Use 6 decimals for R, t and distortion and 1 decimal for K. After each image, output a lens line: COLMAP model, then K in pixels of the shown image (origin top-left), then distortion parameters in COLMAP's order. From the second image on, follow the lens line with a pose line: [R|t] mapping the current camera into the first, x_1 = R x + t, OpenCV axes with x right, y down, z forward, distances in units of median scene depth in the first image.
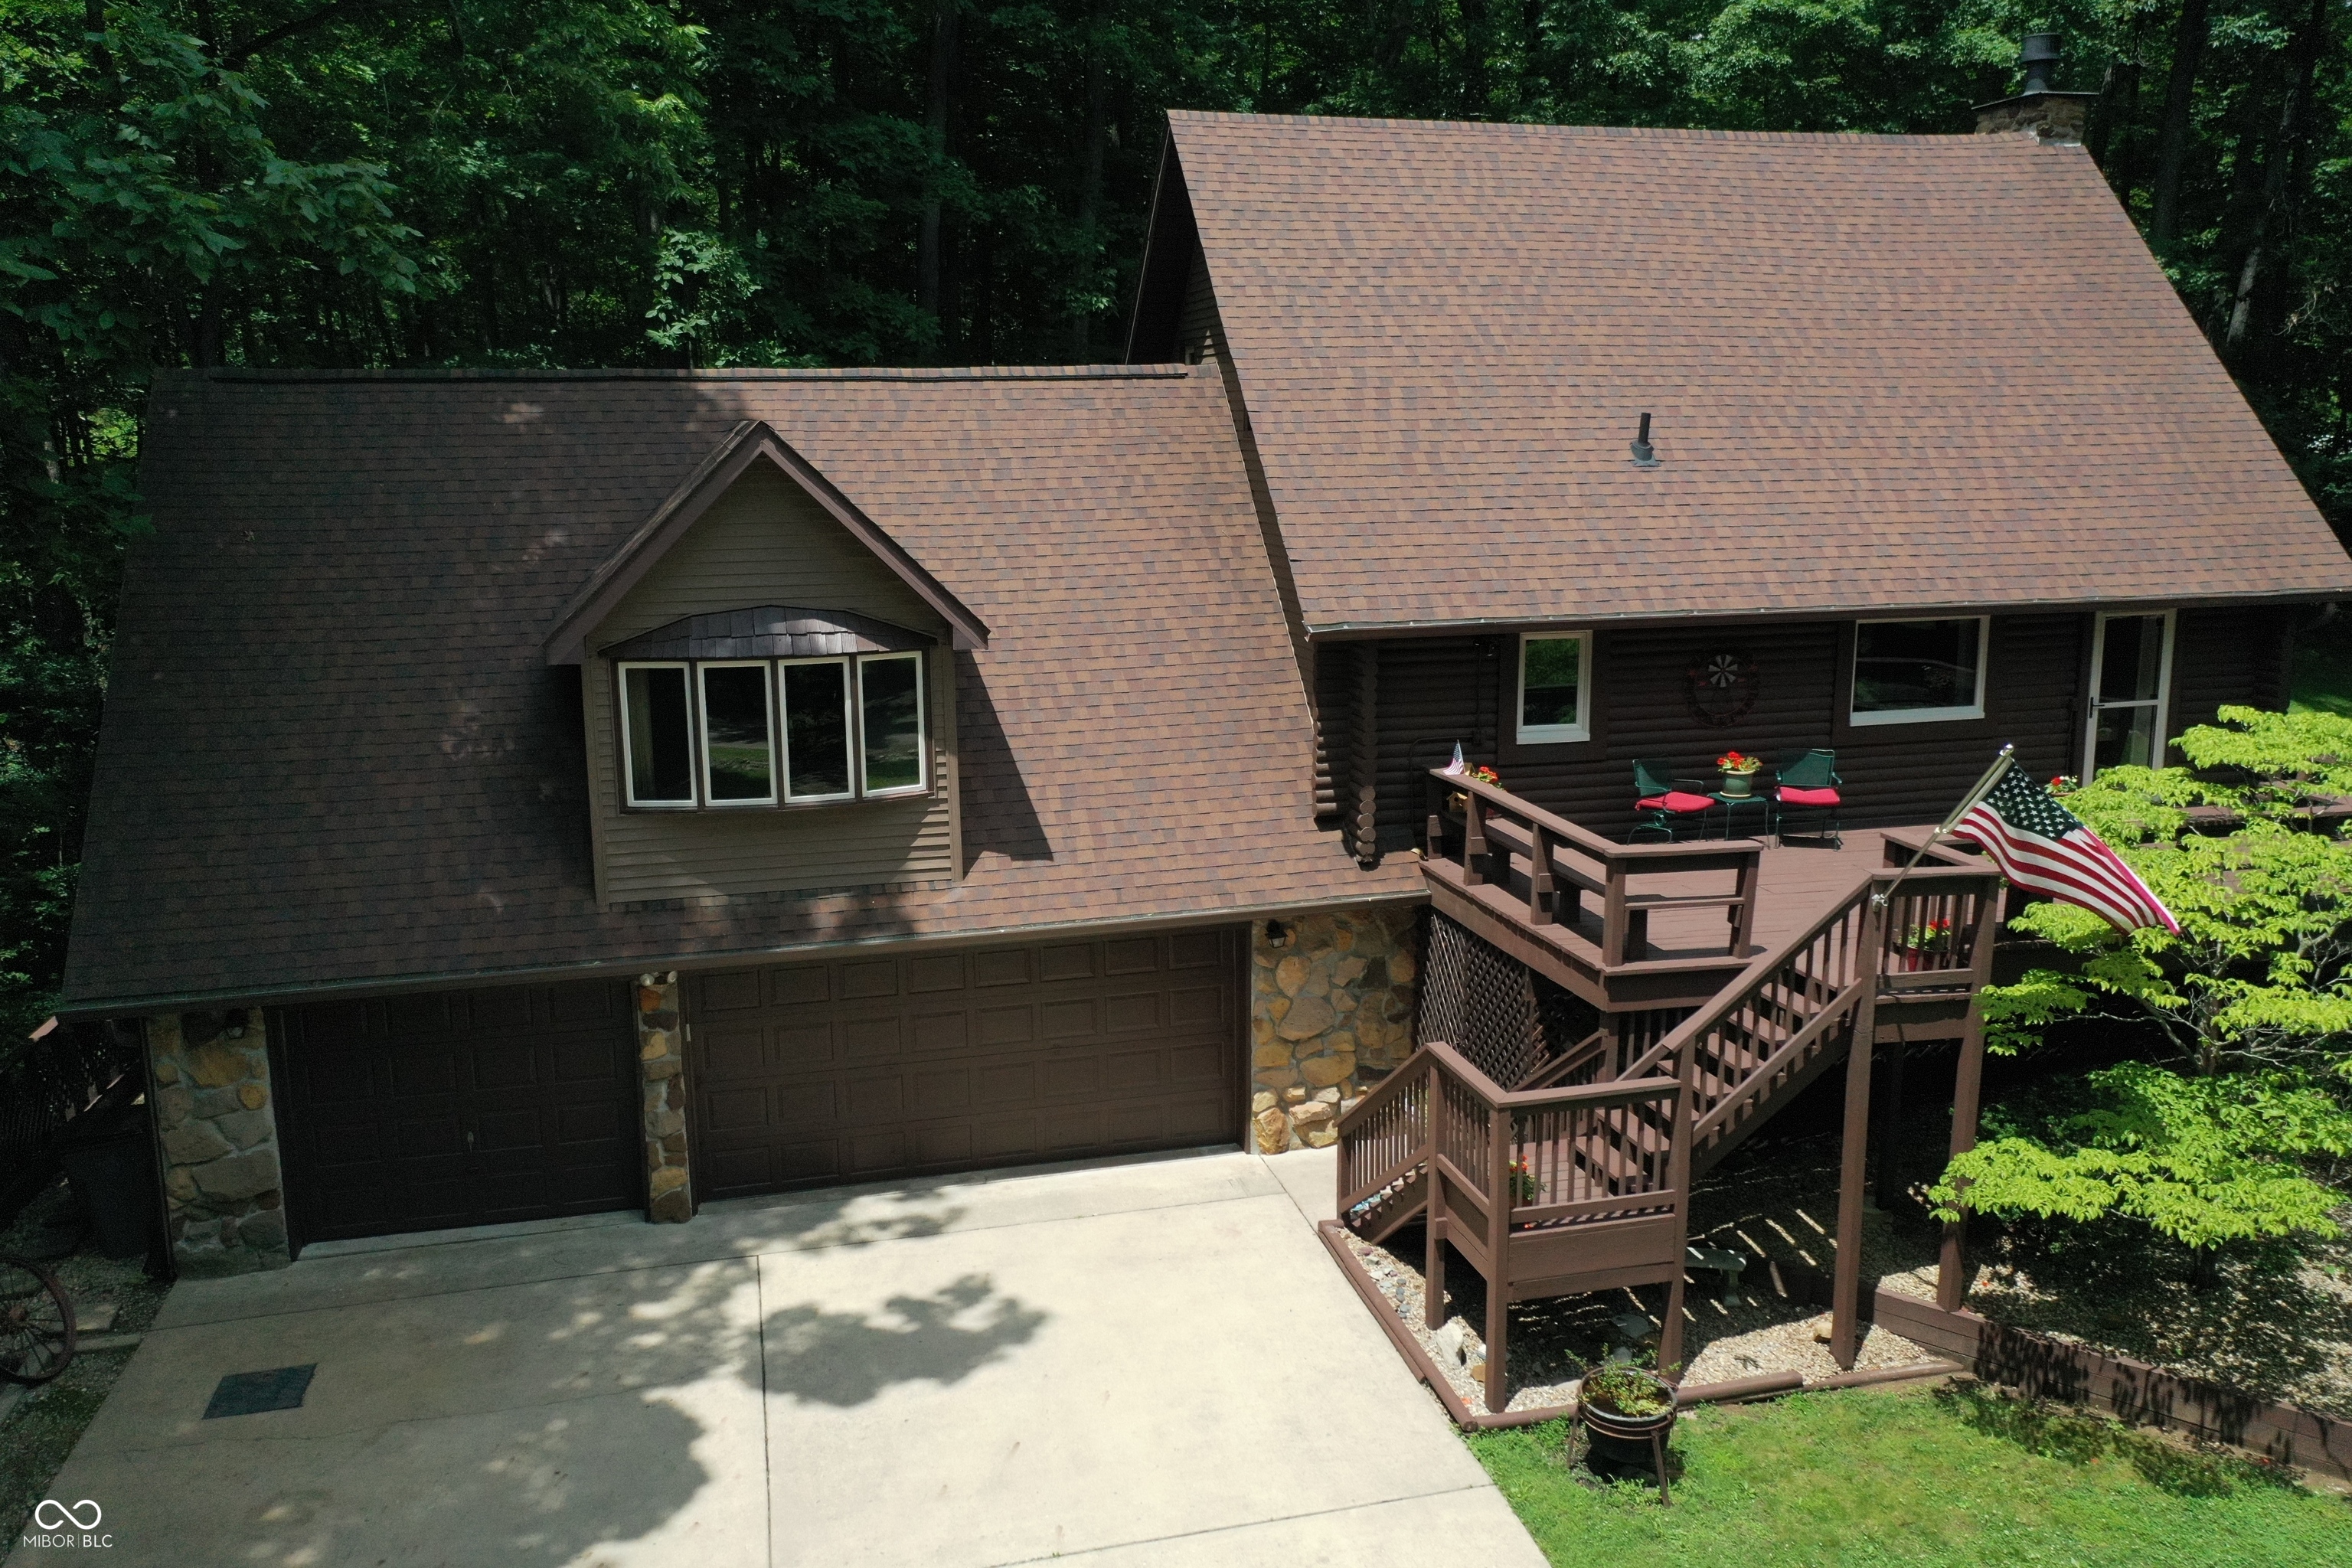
lens RADIAL K [[1876.0, 0, 1176.0], [0, 1876.0, 784.0], [0, 0, 1]] dist [0.004874, 0.003905]
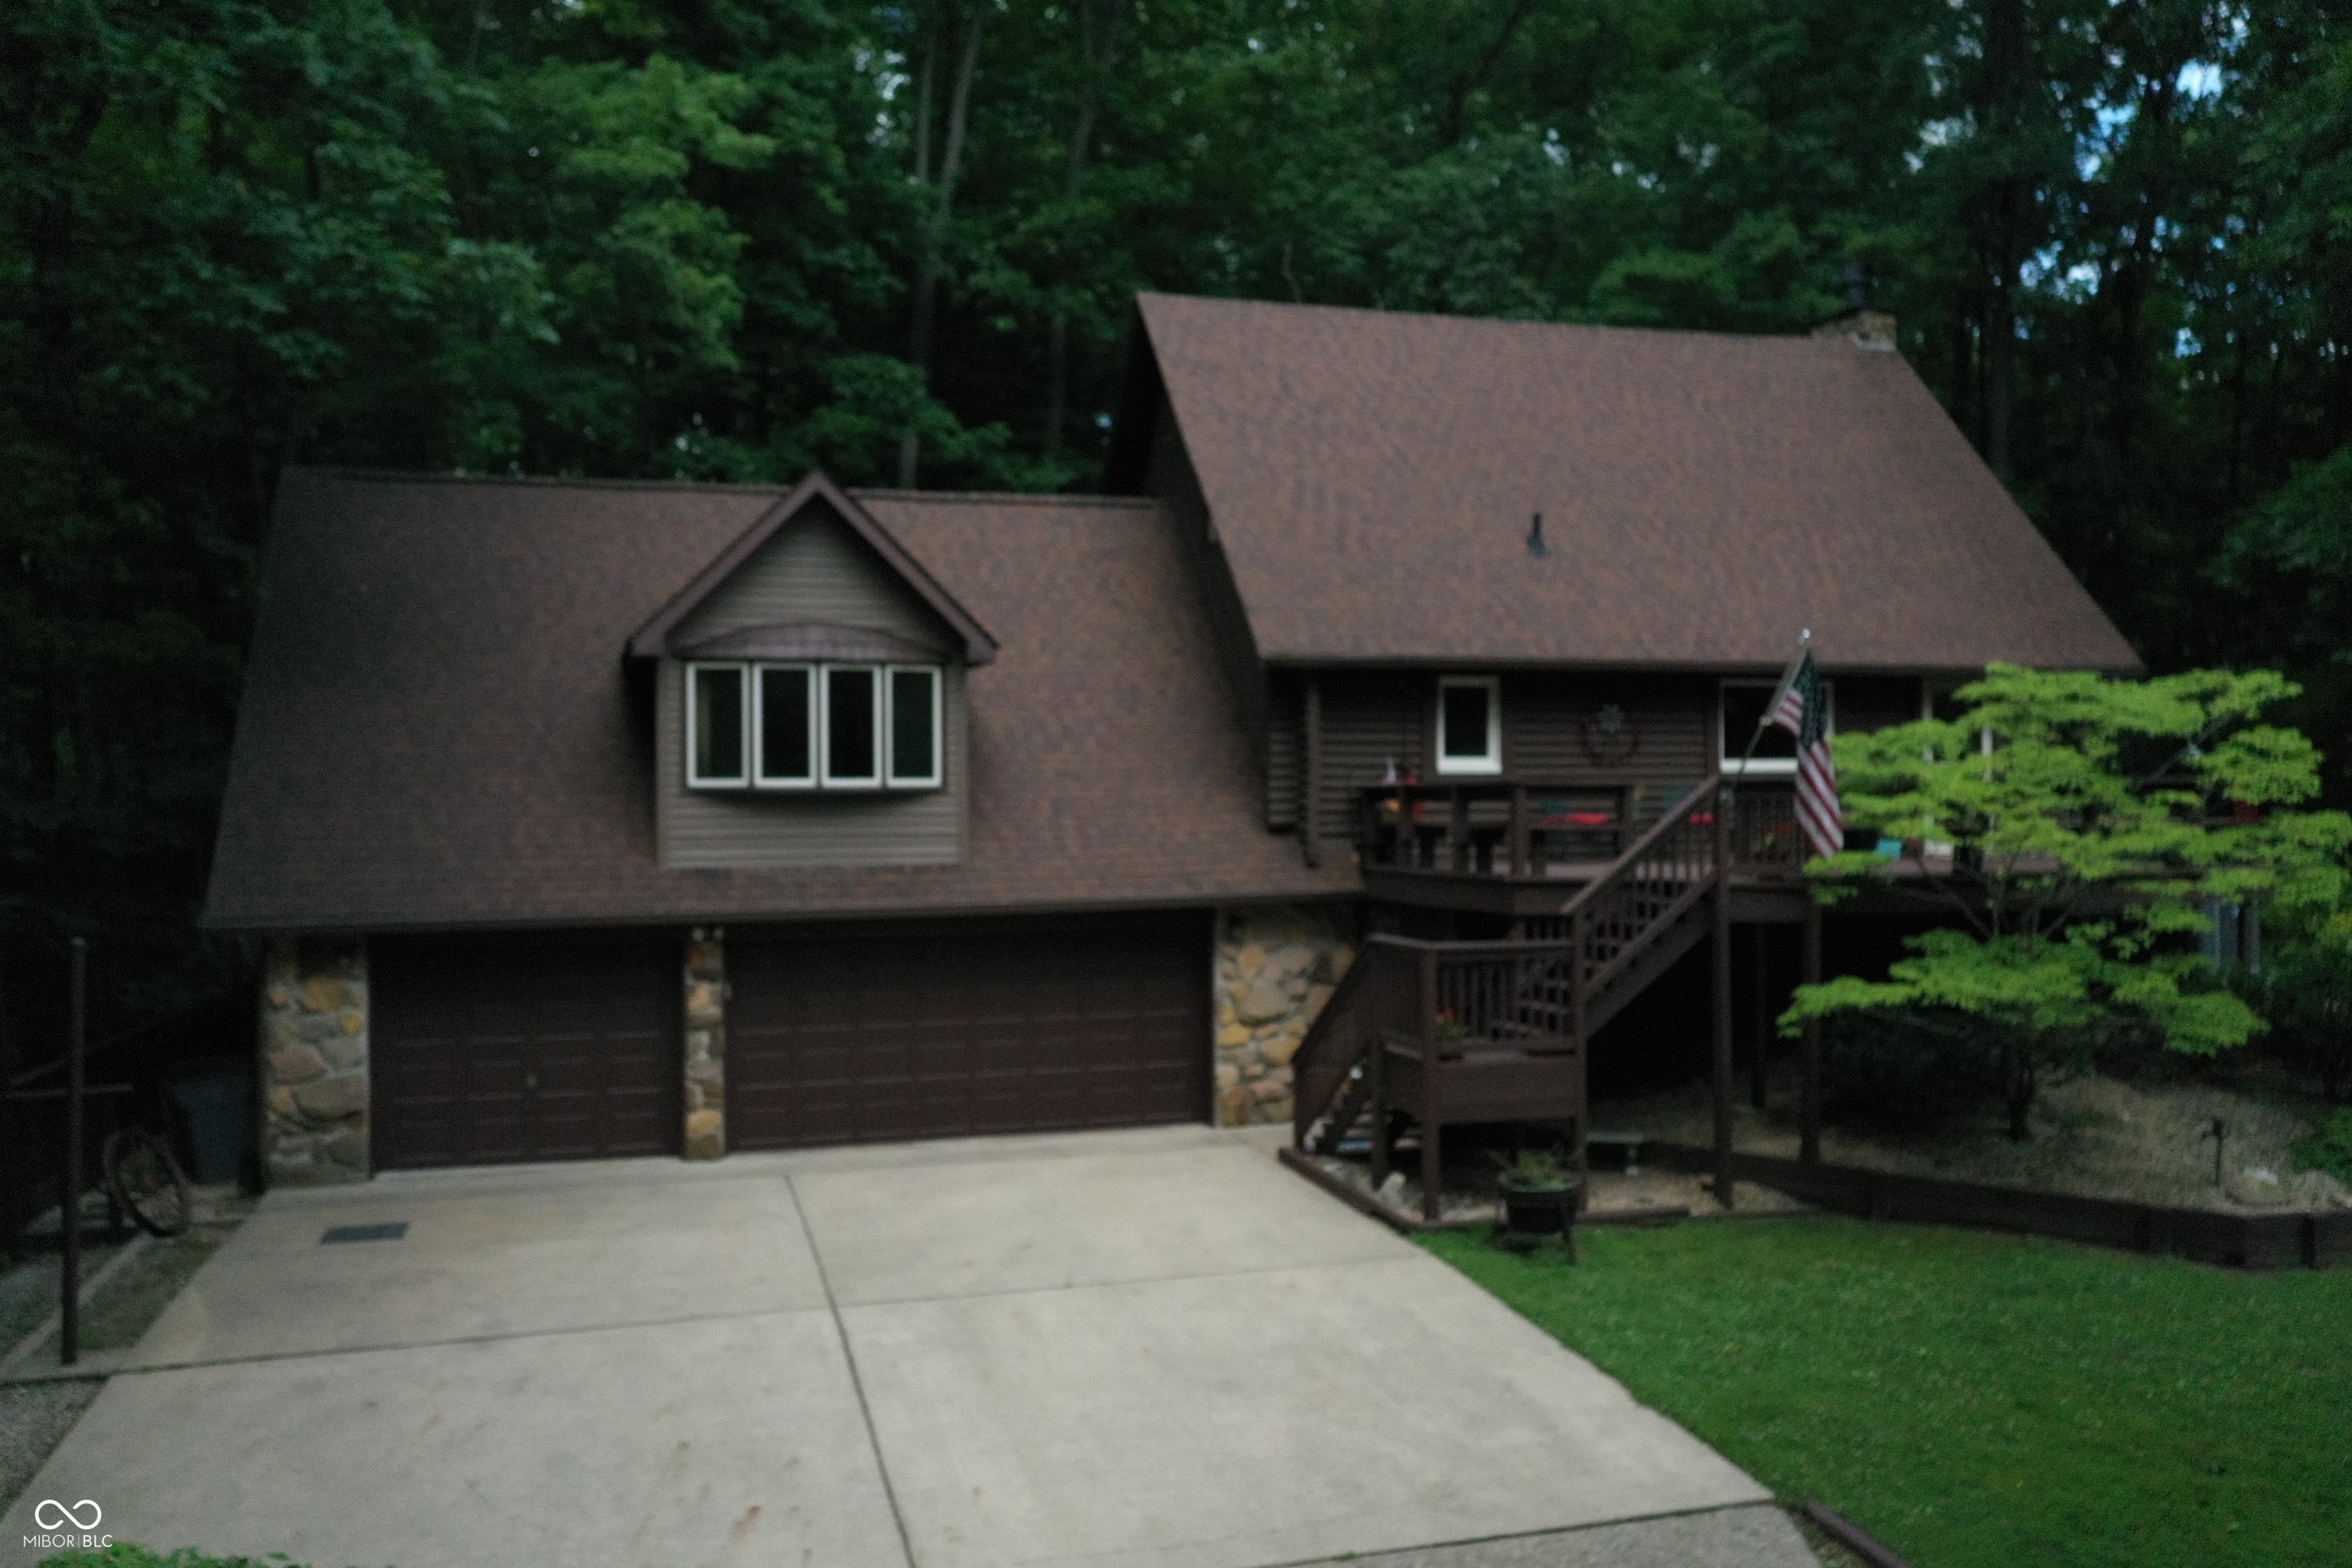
lens RADIAL K [[1950.1, 0, 1176.0], [0, 1950.1, 784.0], [0, 0, 1]] dist [0.005522, 0.001666]
pose [[0.999346, 0.002916, 0.036042, -0.028651], [0.004368, 0.979707, -0.200387, 0.244786], [-0.035895, 0.200413, 0.979054, -0.200746]]
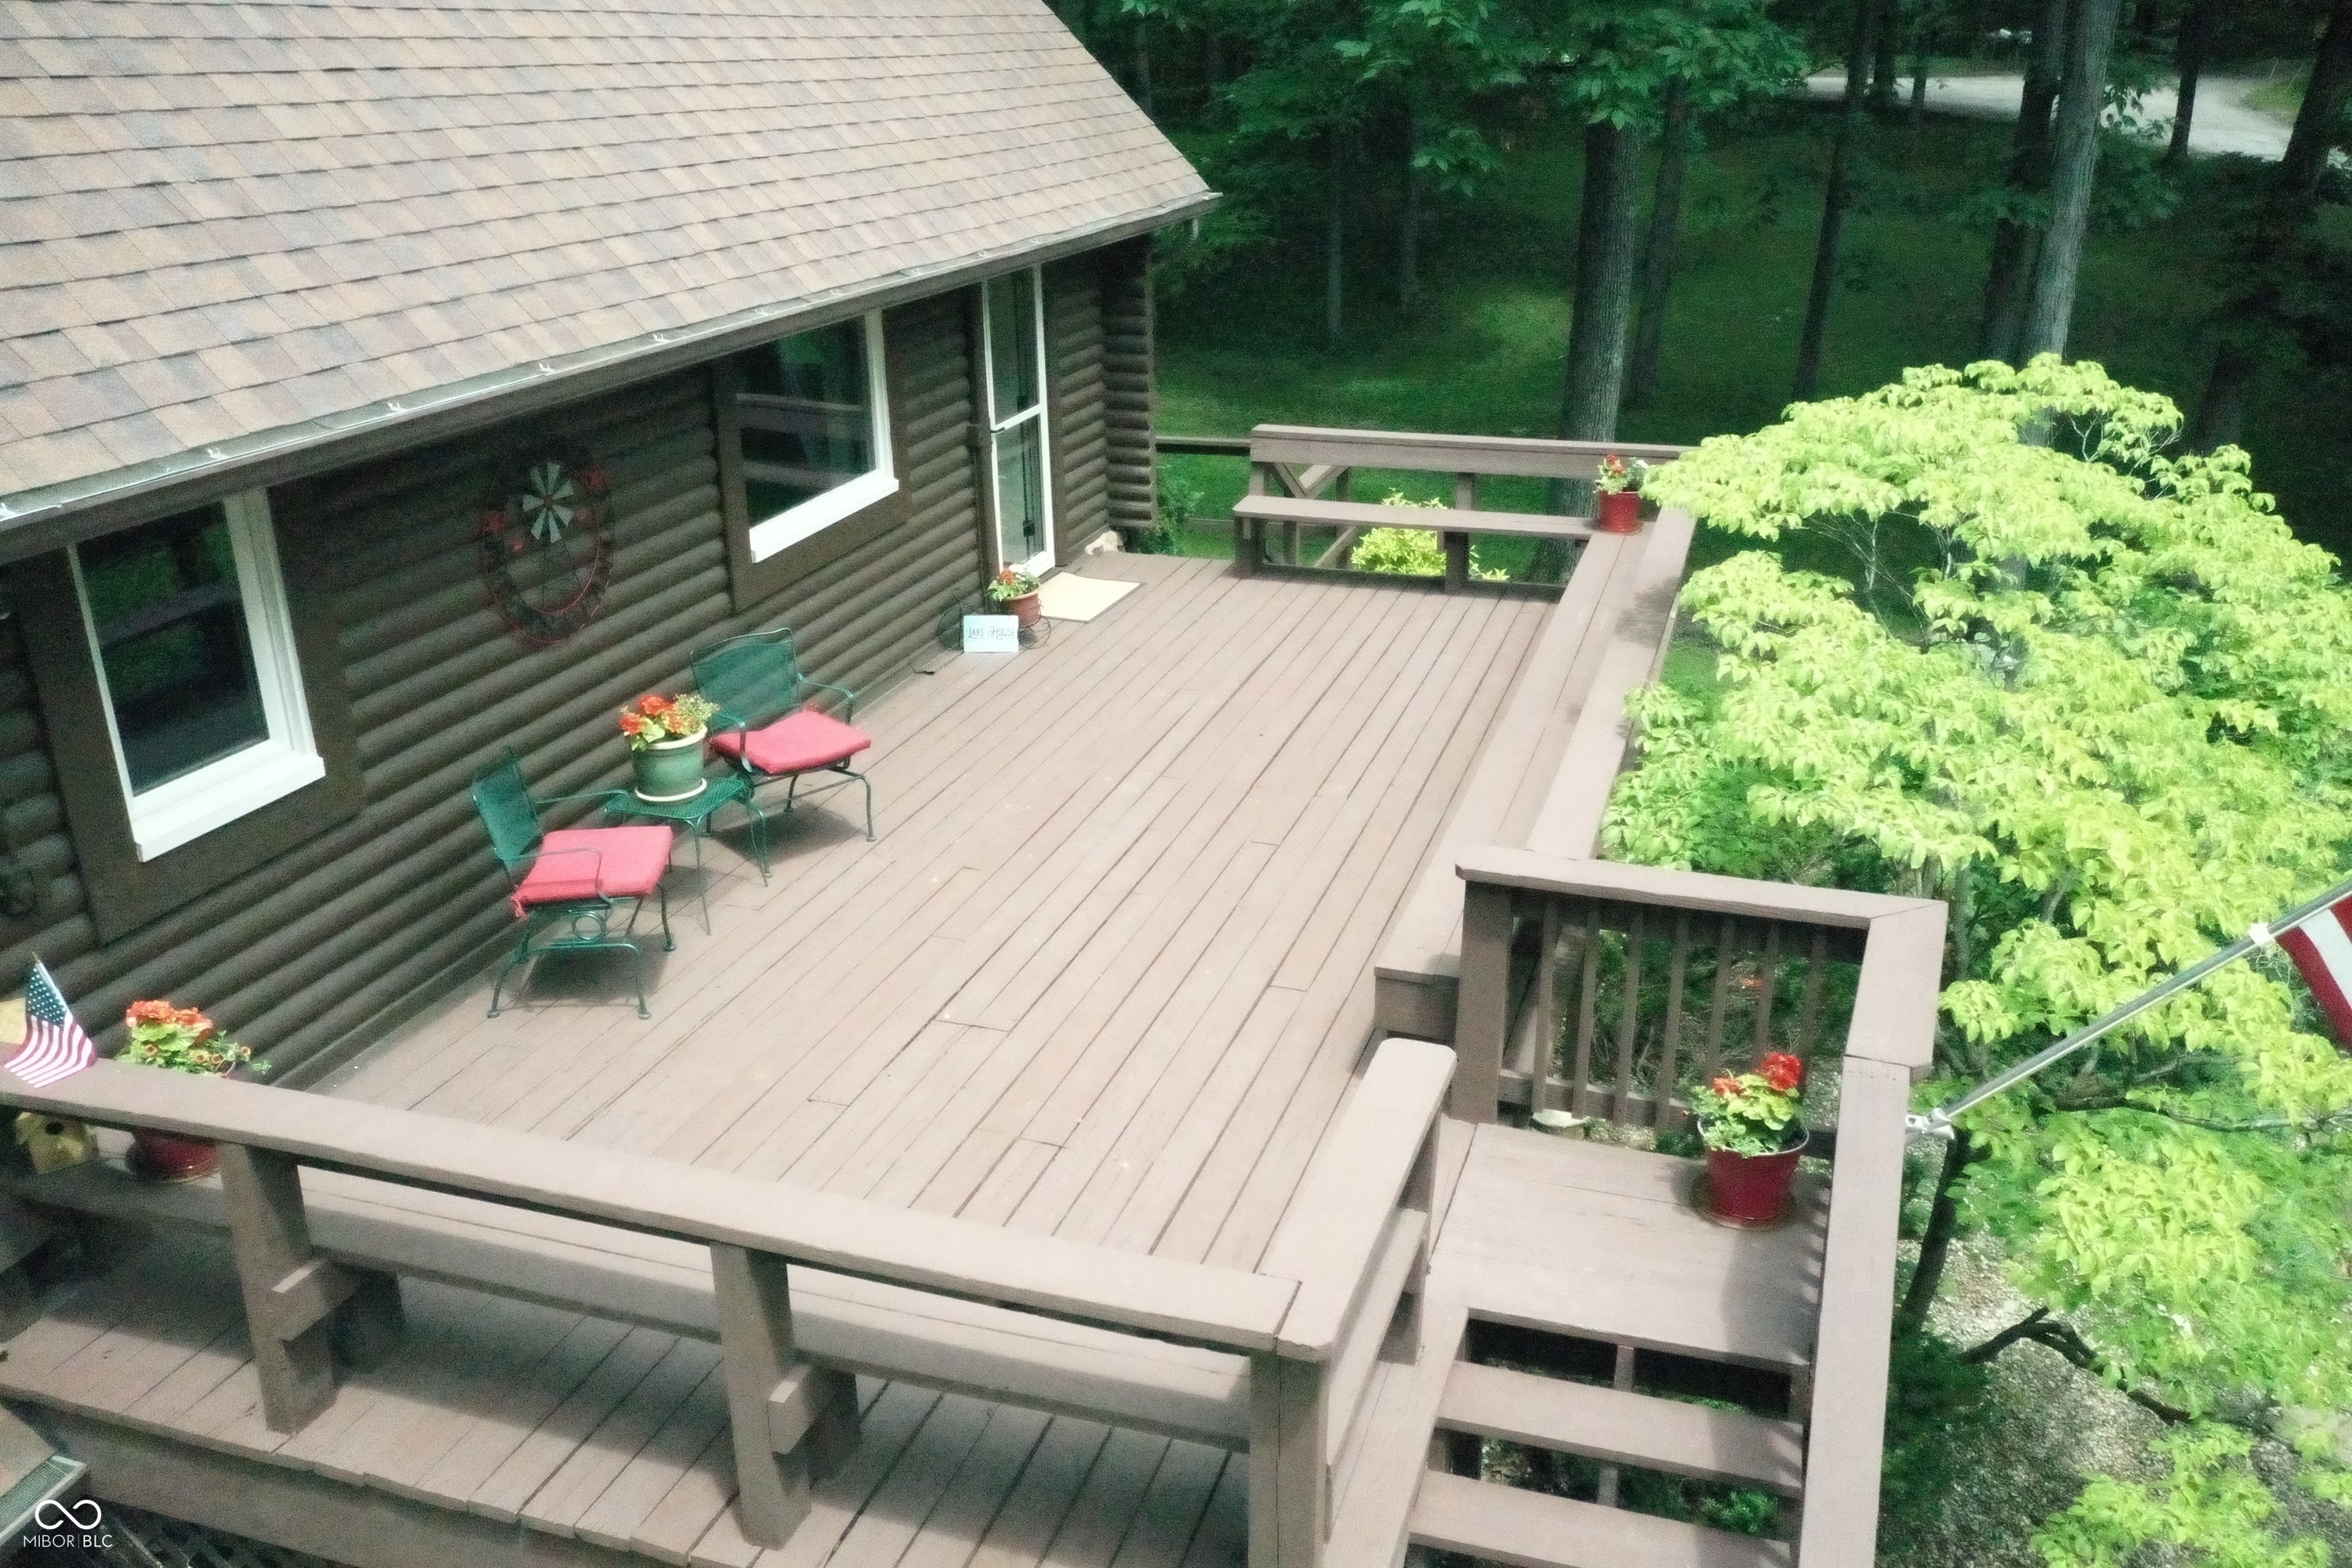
lens RADIAL K [[1876.0, 0, 1176.0], [0, 1876.0, 784.0], [0, 0, 1]] dist [0.004874, 0.003905]
pose [[0.536730, -0.312204, 0.783868, 0.032448], [0.175325, 0.950014, 0.258330, -0.090719], [-0.825338, -0.001222, 0.564638, 0.720832]]
